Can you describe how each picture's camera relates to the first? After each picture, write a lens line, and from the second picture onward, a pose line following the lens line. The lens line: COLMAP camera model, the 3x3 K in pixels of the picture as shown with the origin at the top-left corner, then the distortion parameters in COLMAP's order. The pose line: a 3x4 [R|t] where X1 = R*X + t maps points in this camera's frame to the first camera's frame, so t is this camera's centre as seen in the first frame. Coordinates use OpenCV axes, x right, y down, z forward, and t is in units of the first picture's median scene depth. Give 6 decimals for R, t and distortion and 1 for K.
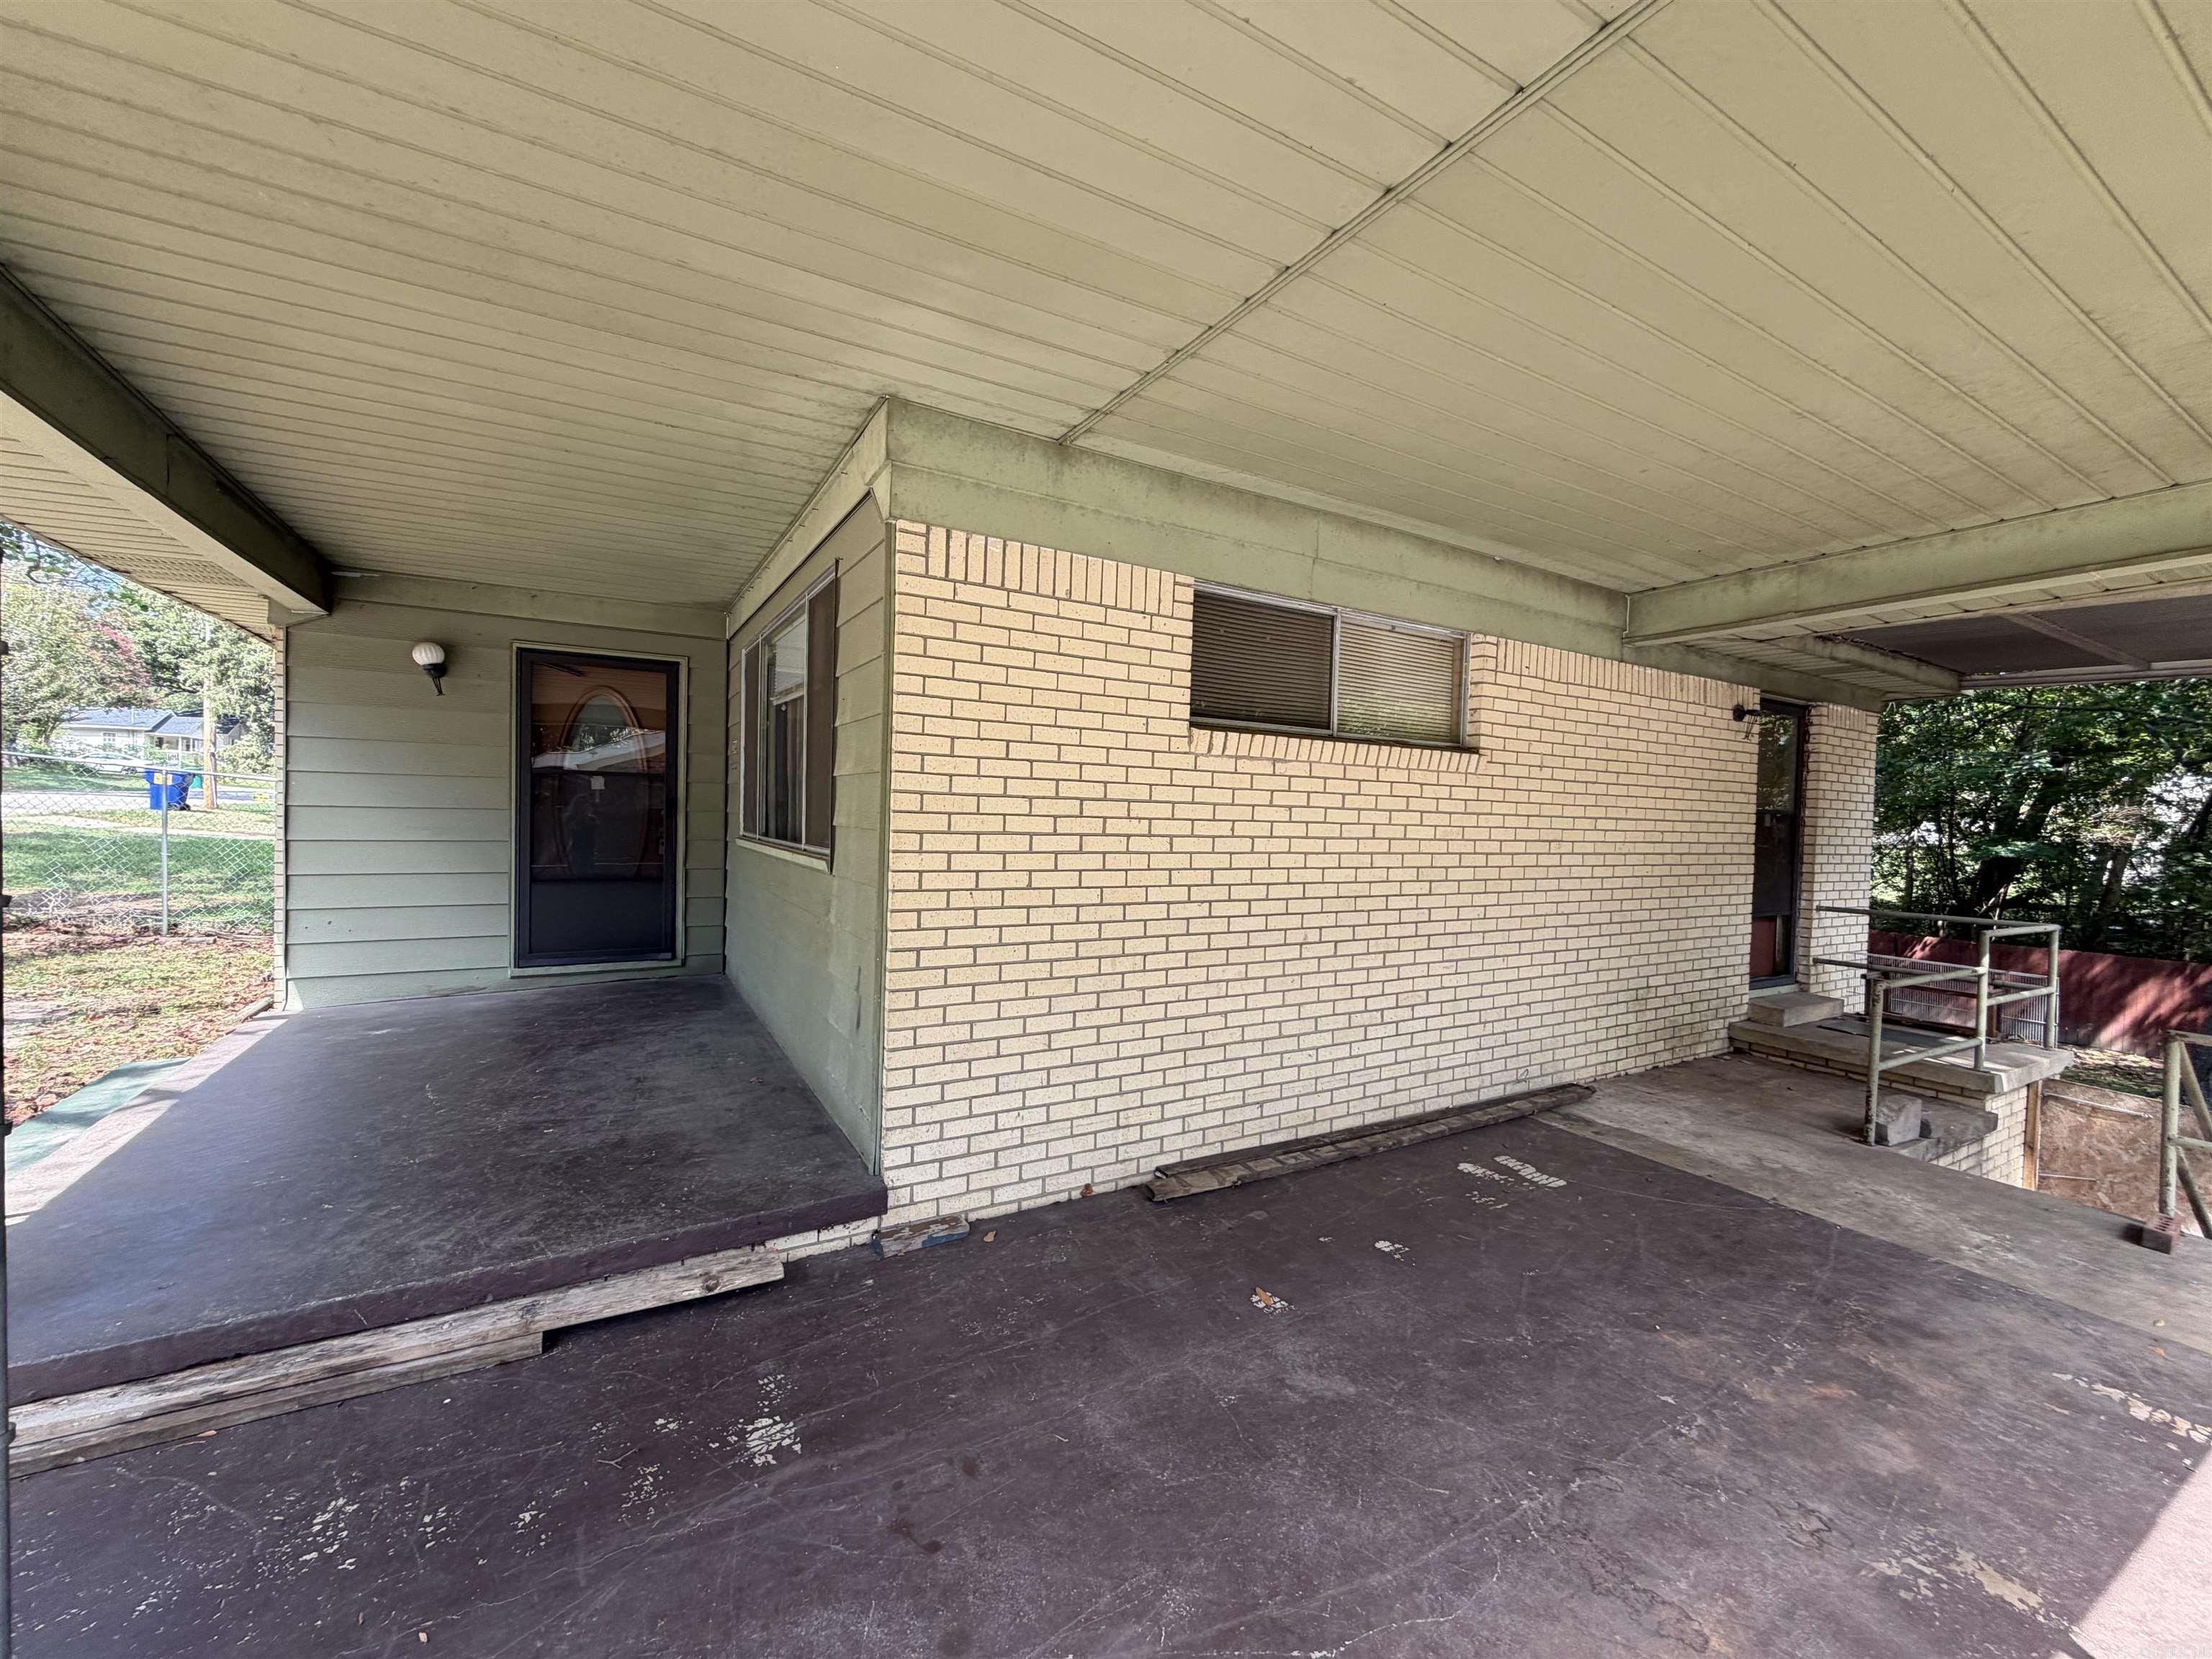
lens RADIAL K [[890.2, 0, 1106.0], [0, 890.2, 829.5], [0, 0, 1]] dist [-0.002032, -0.000580]
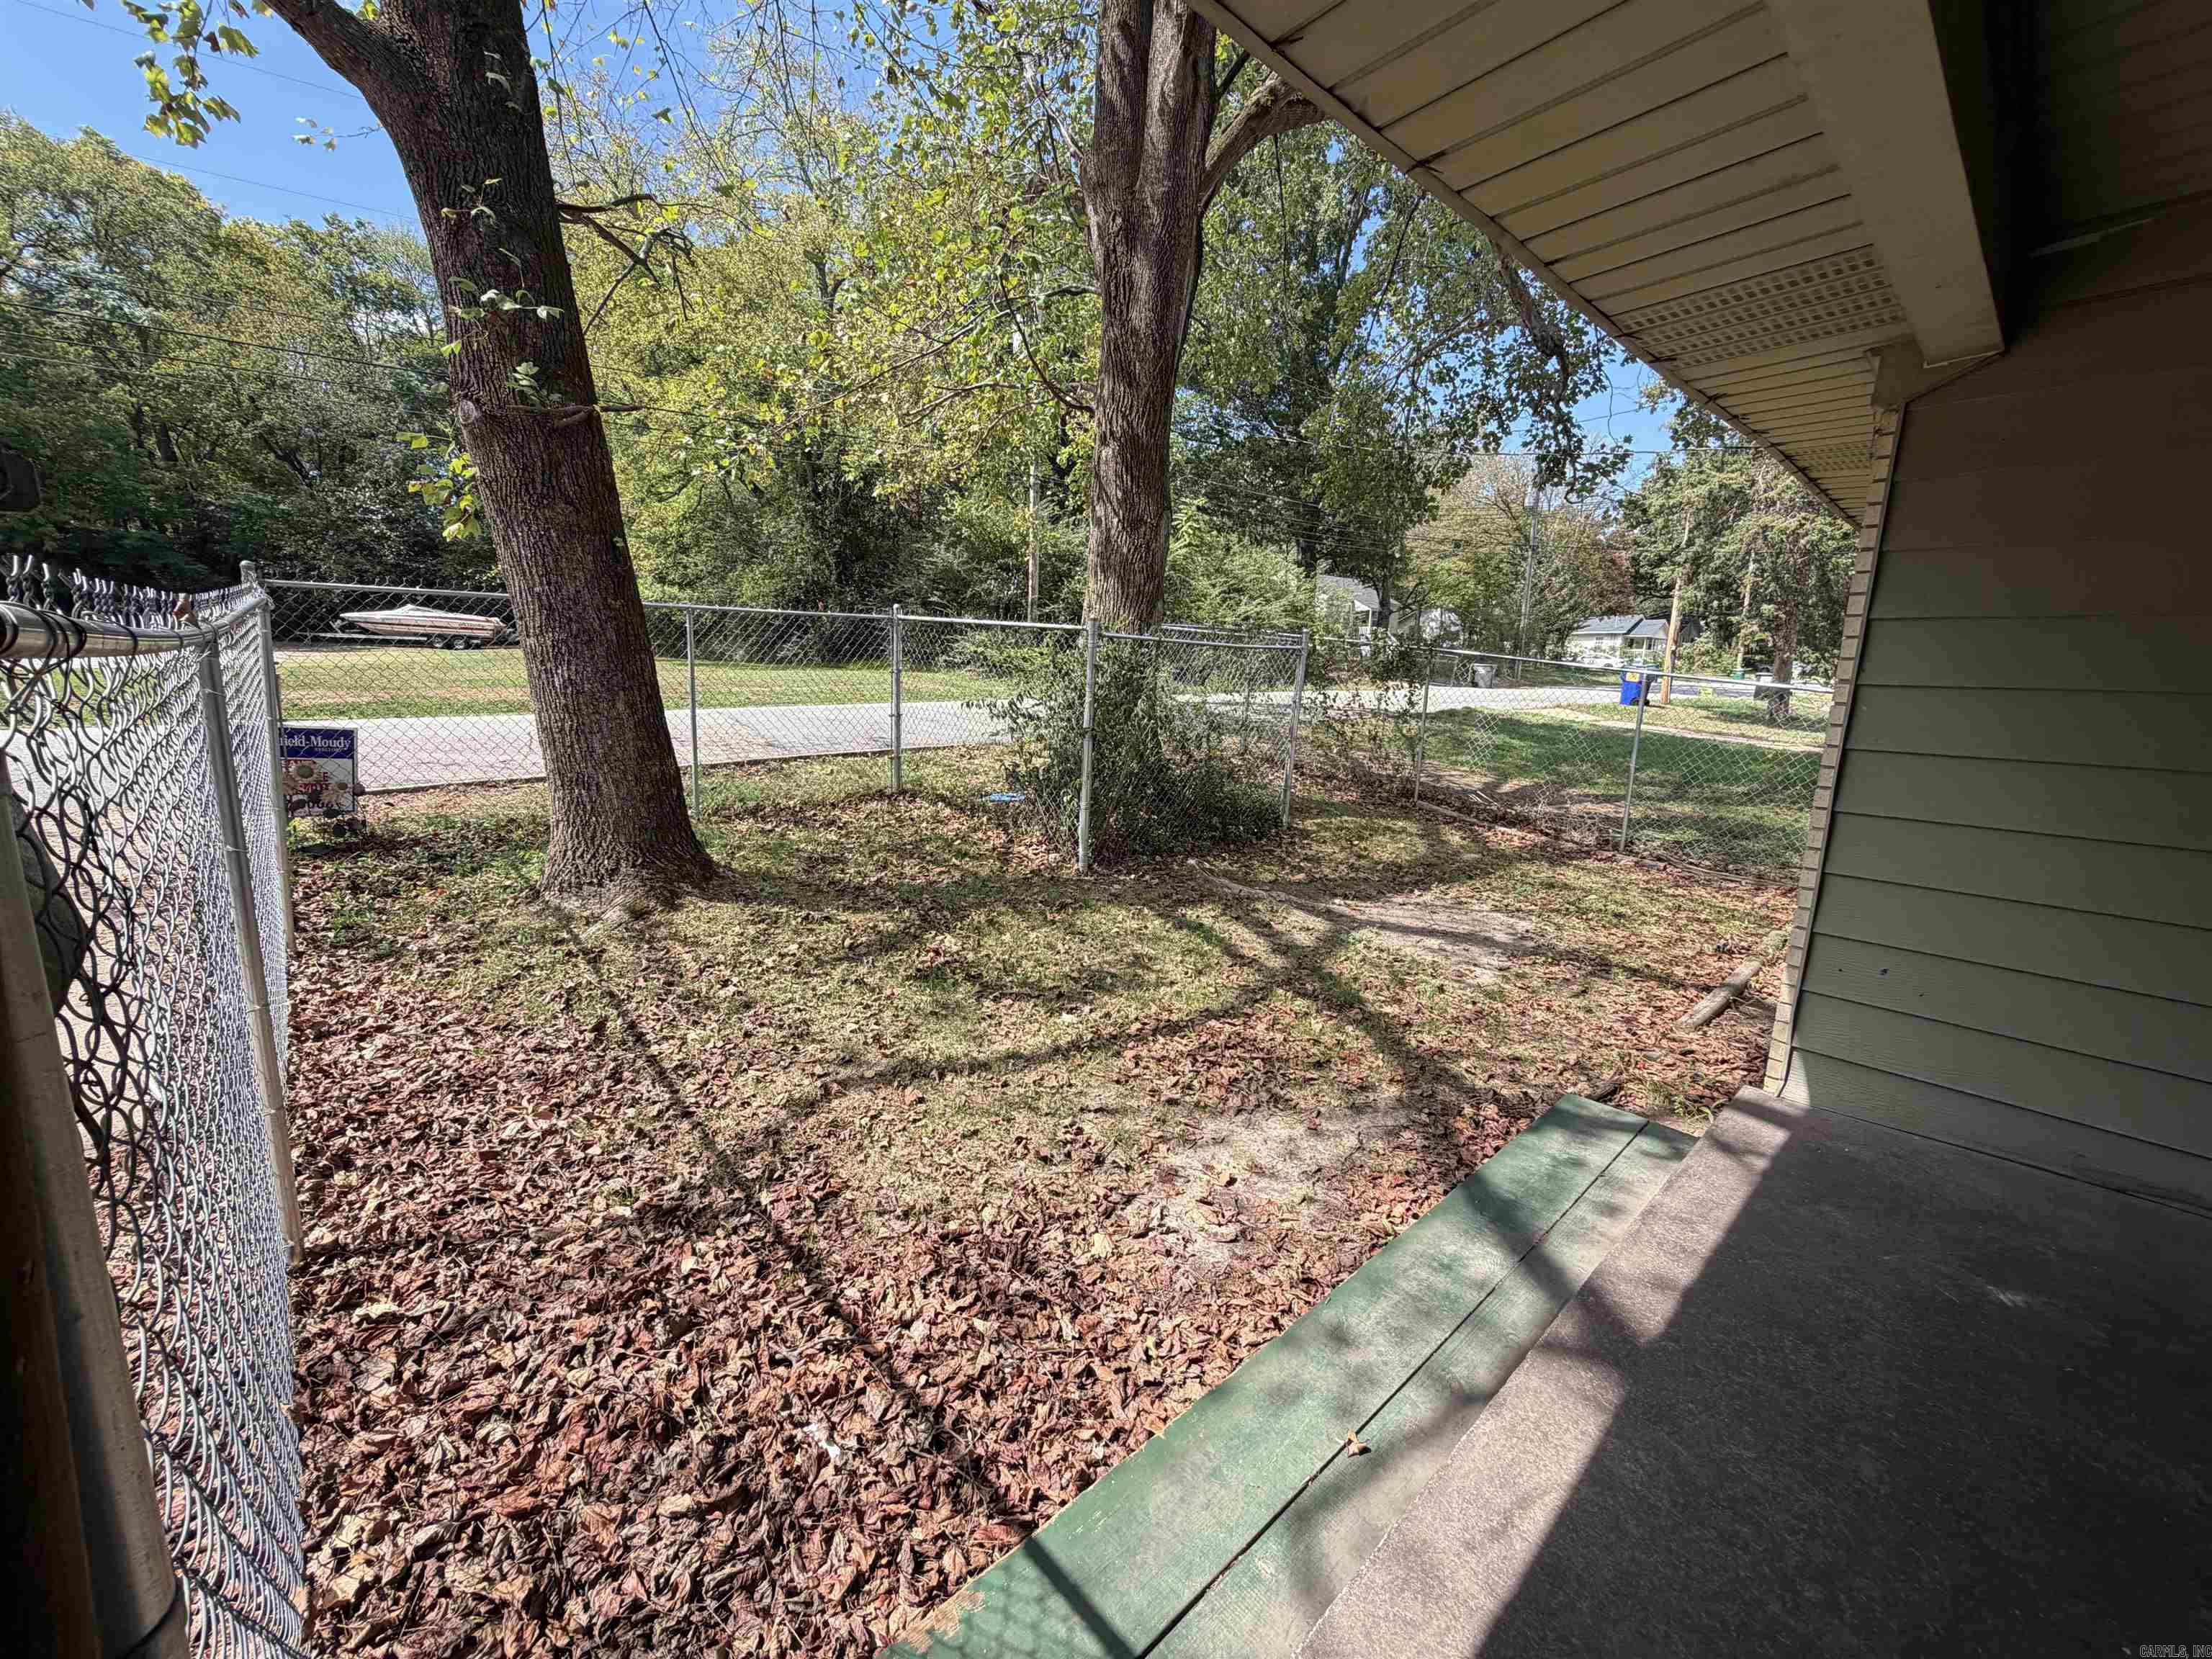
lens RADIAL K [[890.2, 0, 1106.0], [0, 890.2, 829.5], [0, 0, 1]] dist [-0.002032, -0.000580]
pose [[0.230190, 0.161708, -0.959616, -0.127097], [-0.046748, 0.986796, 0.155075, -0.010786], [0.972022, 0.009163, 0.234710, 0.110109]]
